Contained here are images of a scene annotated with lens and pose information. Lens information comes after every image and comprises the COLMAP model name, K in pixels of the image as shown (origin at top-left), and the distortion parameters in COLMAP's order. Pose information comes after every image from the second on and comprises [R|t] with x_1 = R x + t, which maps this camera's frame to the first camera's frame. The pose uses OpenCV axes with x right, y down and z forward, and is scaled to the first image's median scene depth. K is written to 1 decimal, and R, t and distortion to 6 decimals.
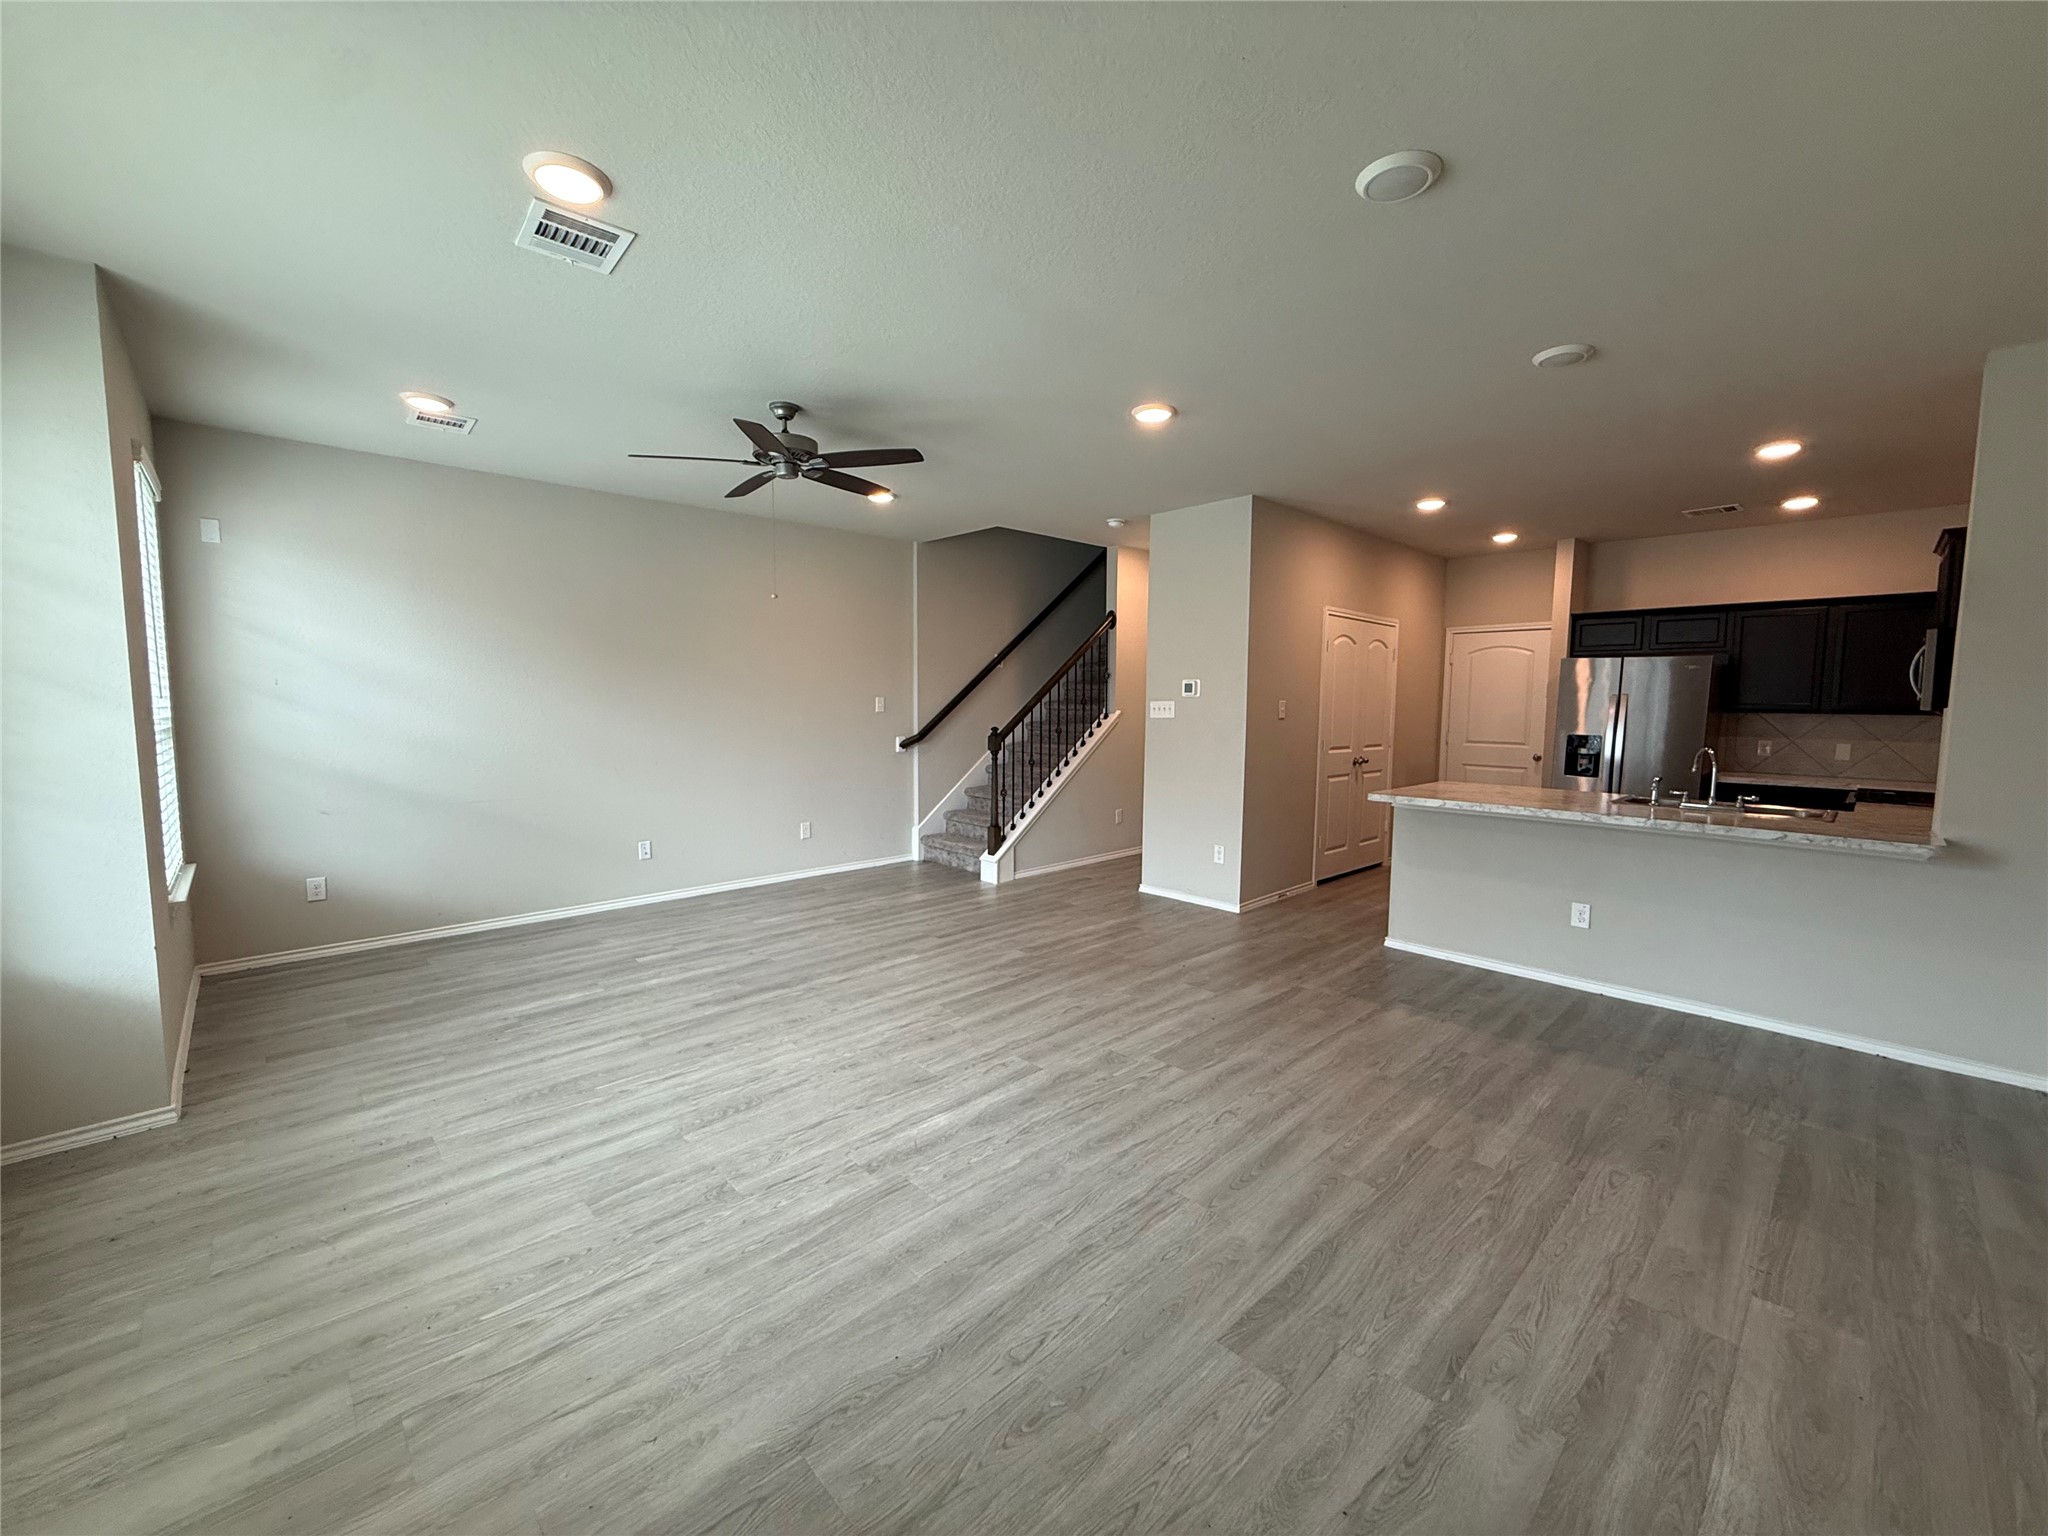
lens RADIAL K [[817.2, 0, 1016.5], [0, 817.2, 769.3], [0, 0, 1]] dist [-0.000548, 0.000066]
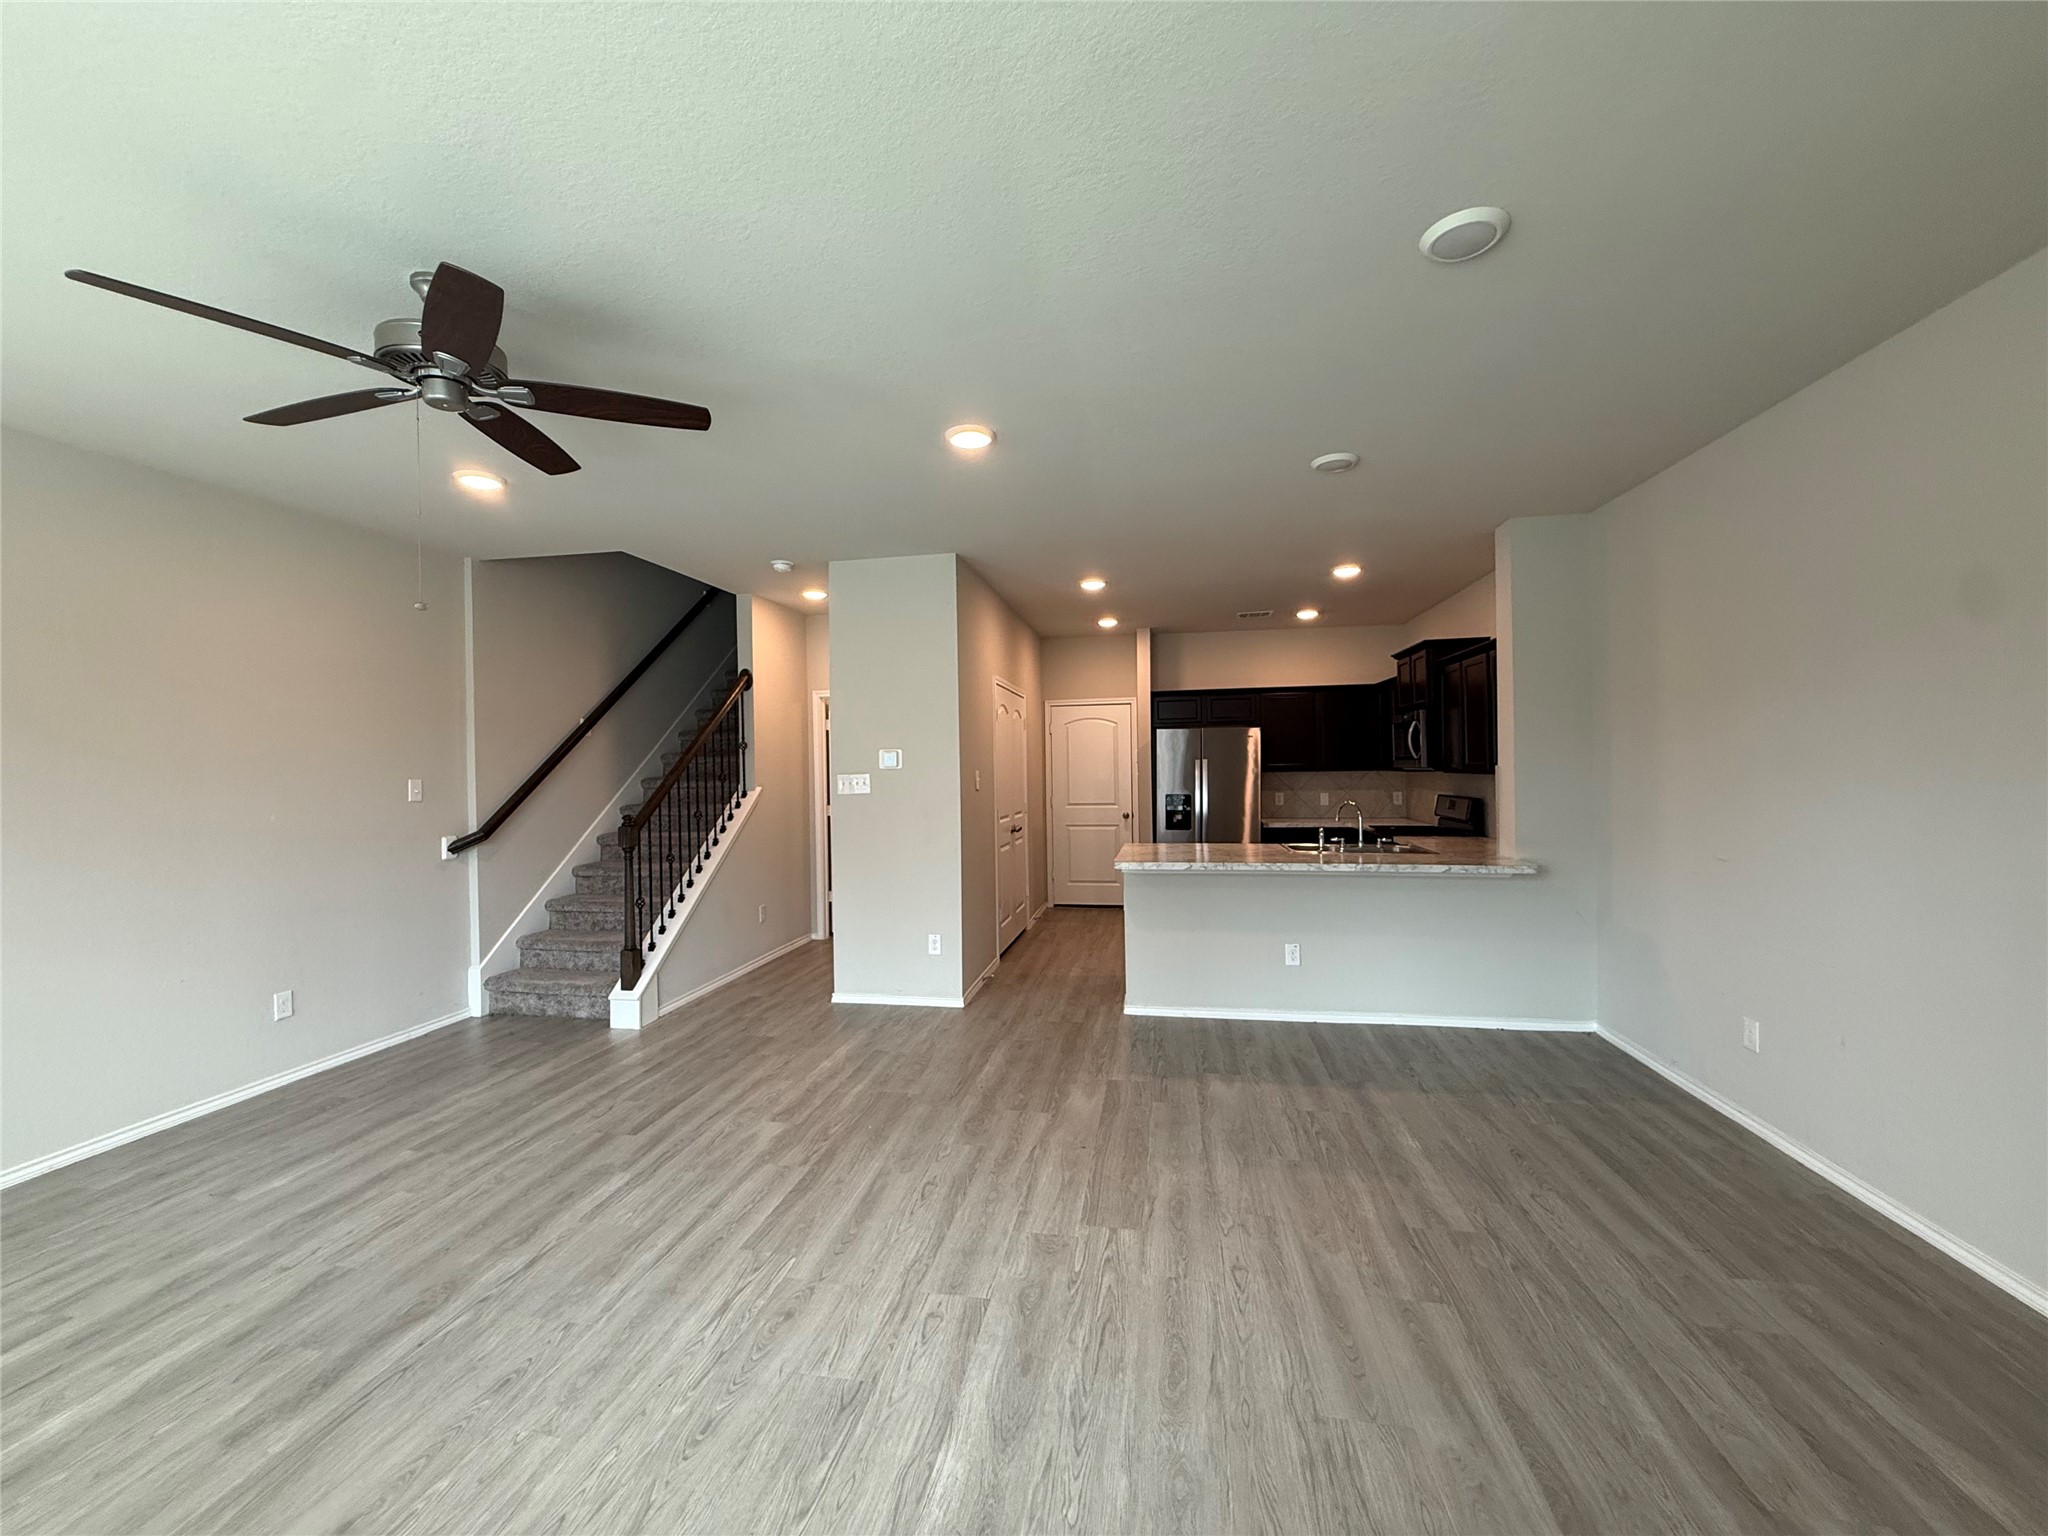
lens RADIAL K [[817.2, 0, 1019.7], [0, 817.2, 767.4], [0, 0, 1]] dist [-0.000548, 0.000066]
pose [[0.804661, -0.020297, 0.593388, -0.261015], [0.072299, 0.995328, -0.063994, -0.031382], [-0.589317, 0.094395, 0.802369, 0.276964]]
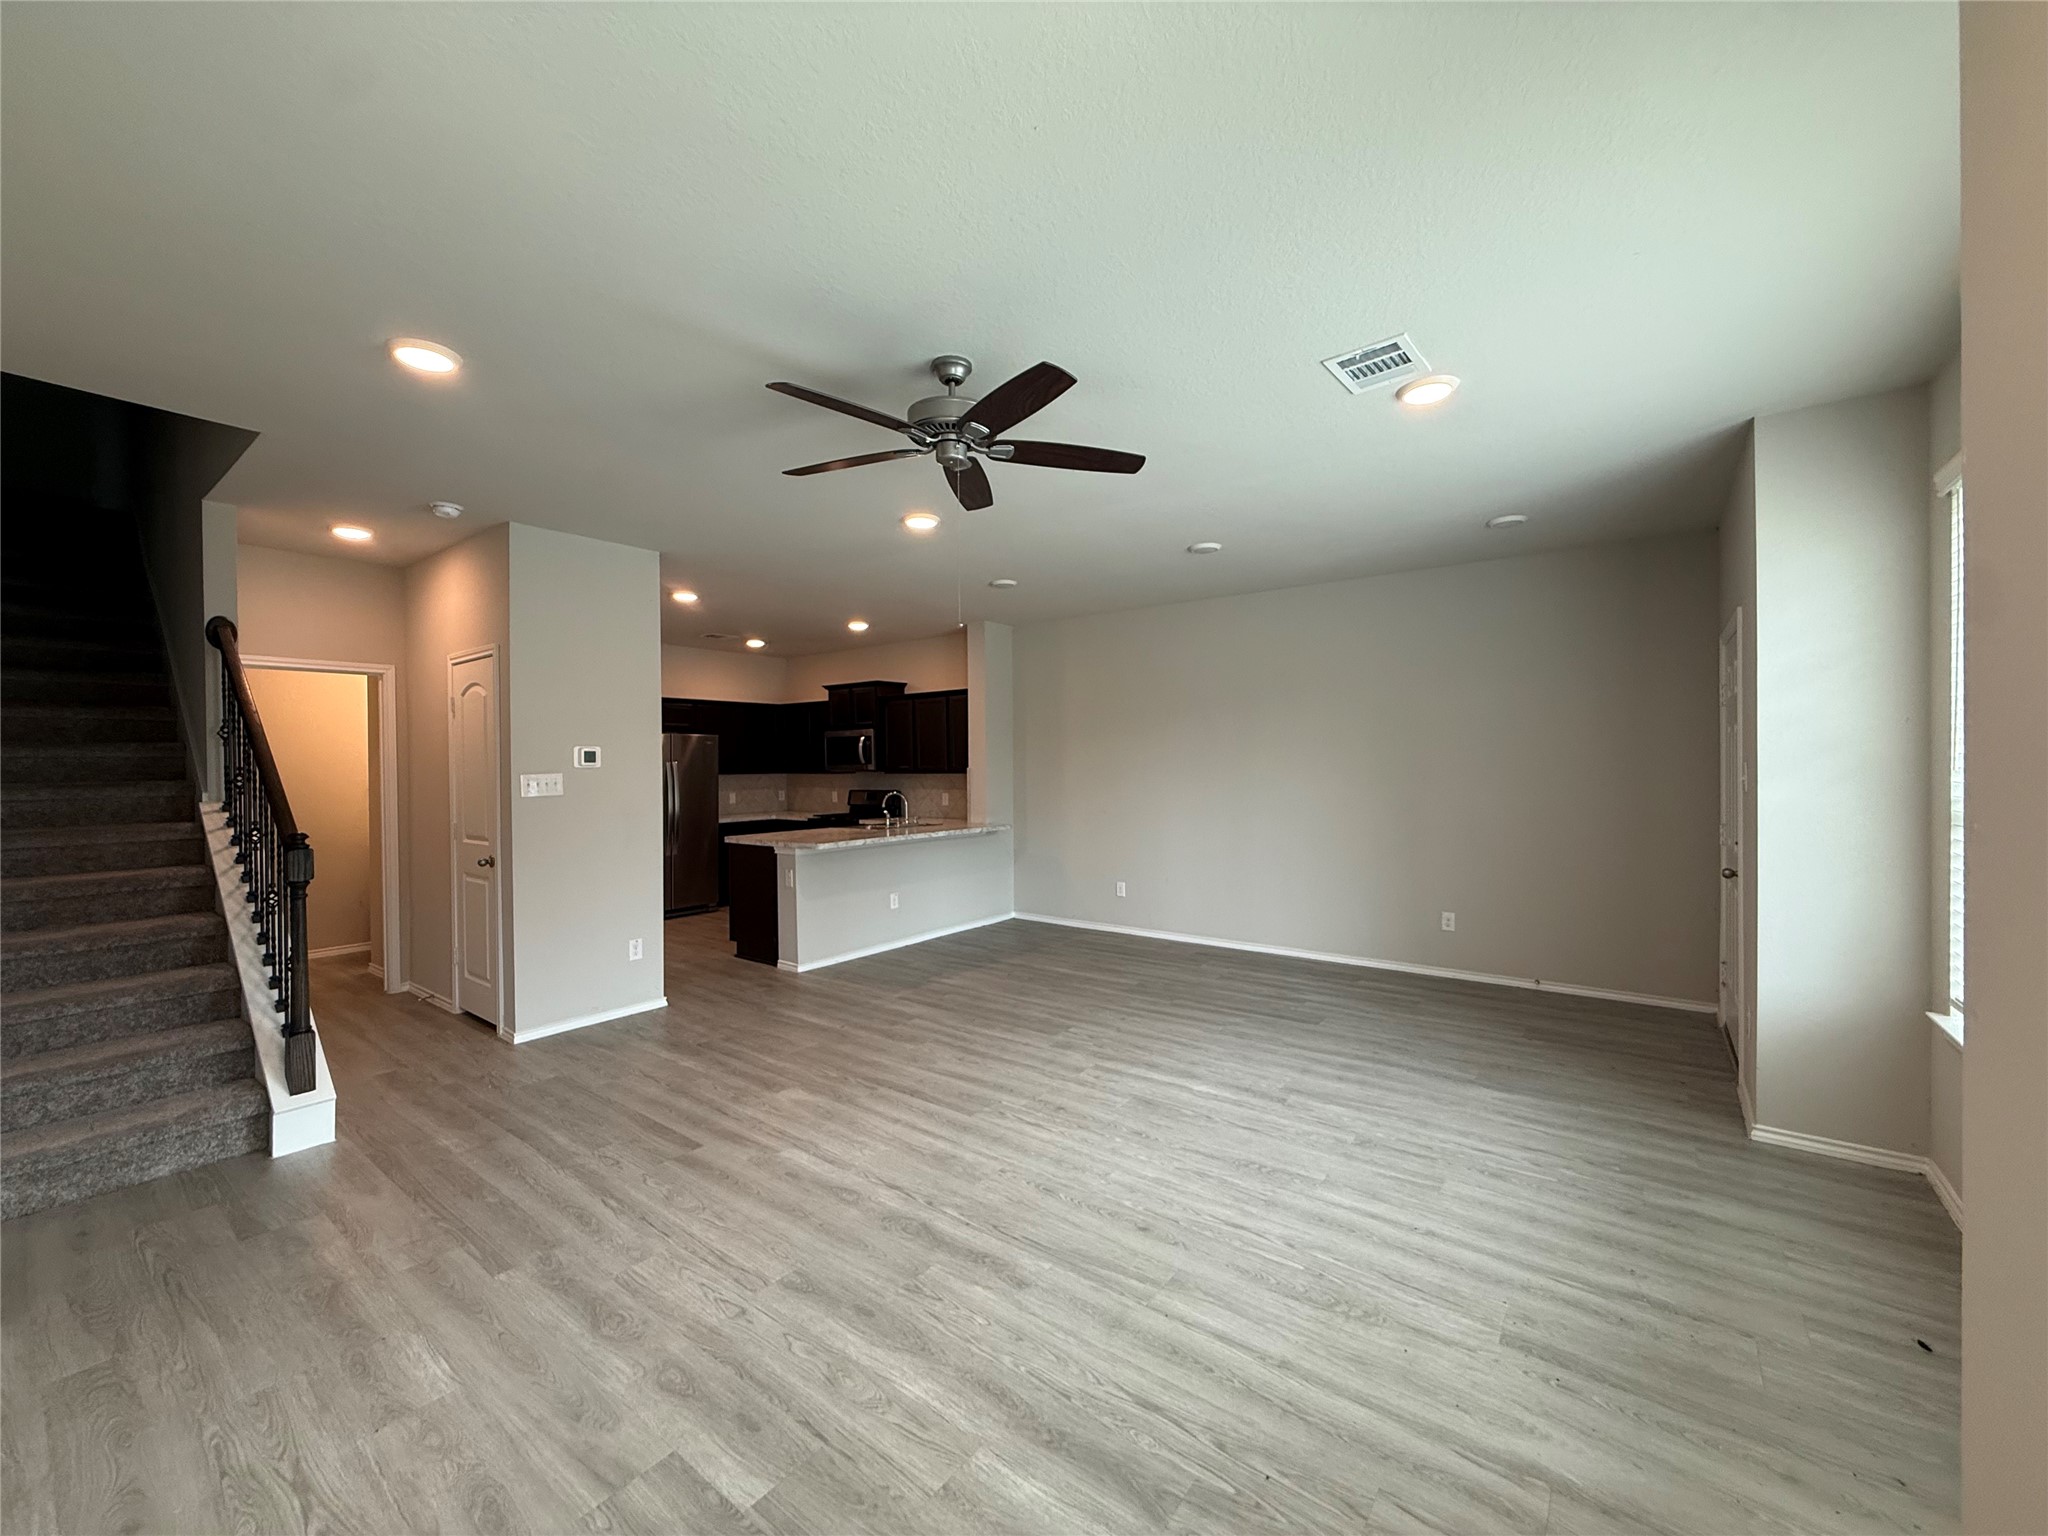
lens RADIAL K [[817.2, 0, 1021.0], [0, 817.2, 765.1], [0, 0, 1]] dist [-0.000548, 0.000066]
pose [[-0.163545, -0.007949, 0.986504, -0.860501], [0.092920, 0.995398, 0.023425, -0.092219], [-0.982150, 0.095497, -0.162053, 0.934466]]
